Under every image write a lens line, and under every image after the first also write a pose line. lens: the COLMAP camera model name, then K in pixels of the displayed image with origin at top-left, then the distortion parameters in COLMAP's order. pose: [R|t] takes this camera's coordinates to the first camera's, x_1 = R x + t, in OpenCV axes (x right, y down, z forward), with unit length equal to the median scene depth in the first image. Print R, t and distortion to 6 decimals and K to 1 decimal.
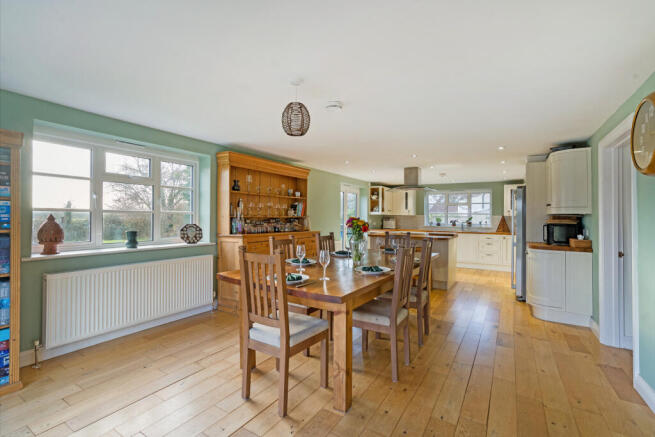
lens RADIAL K [[306.1, 0, 326.6], [0, 306.1, 216.7], [0, 0, 1]] dist [-0.002629, 0.000029]
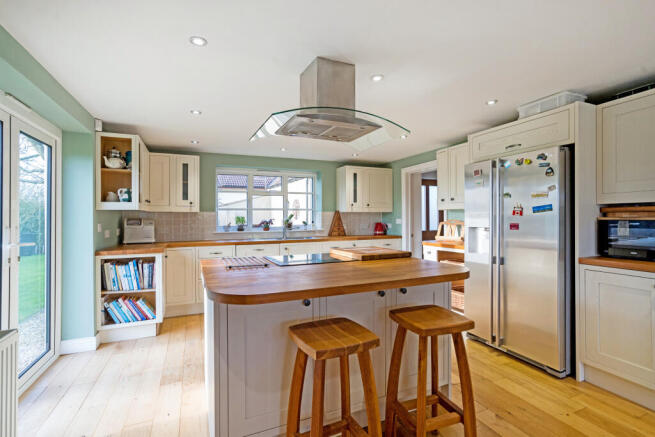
lens RADIAL K [[306.1, 0, 325.4], [0, 306.1, 217.2], [0, 0, 1]] dist [-0.002629, 0.000029]
pose [[0.568720, -0.014059, 0.822411, -0.003065], [0.016846, 0.999843, 0.005442, 0.004179], [-0.822358, 0.010759, 0.568868, 0.577559]]
